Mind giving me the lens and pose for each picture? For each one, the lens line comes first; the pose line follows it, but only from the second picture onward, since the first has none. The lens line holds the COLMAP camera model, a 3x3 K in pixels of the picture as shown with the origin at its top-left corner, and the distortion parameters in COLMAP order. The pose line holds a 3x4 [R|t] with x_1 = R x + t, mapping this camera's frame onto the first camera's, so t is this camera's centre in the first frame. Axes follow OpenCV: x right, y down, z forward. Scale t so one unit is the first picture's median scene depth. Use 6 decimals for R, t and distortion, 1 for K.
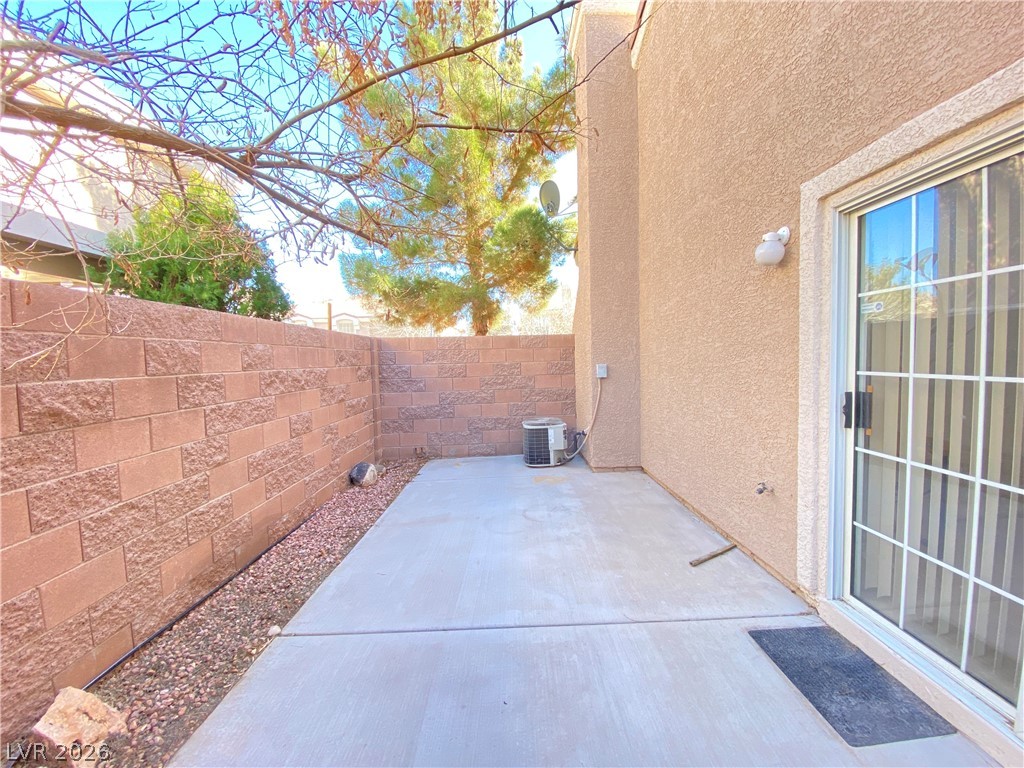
lens RADIAL K [[414.3, 0, 518.3], [0, 414.3, 380.6], [0, 0, 1]] dist [-0.000453, -0.011995]
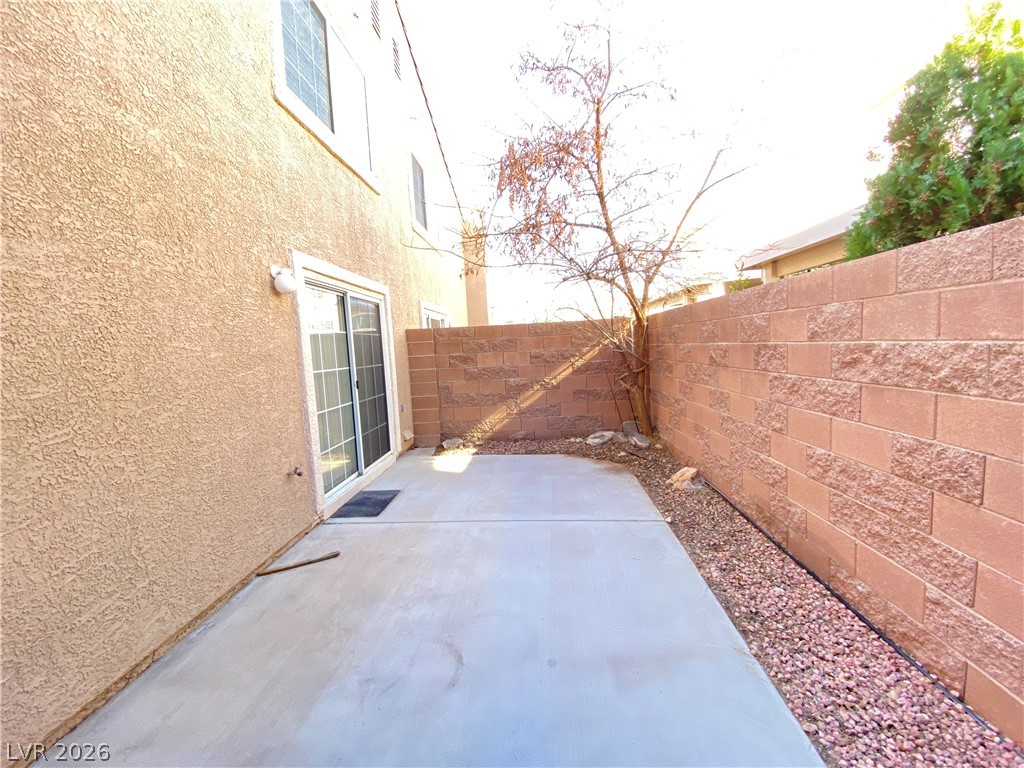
lens RADIAL K [[414.3, 0, 518.3], [0, 414.3, 380.6], [0, 0, 1]] dist [-0.000453, -0.011995]
pose [[-0.994030, 0.071748, 0.082195, -0.169550], [0.082401, 0.987474, 0.134558, -0.110389], [-0.071511, 0.140528, -0.987491, 1.985238]]
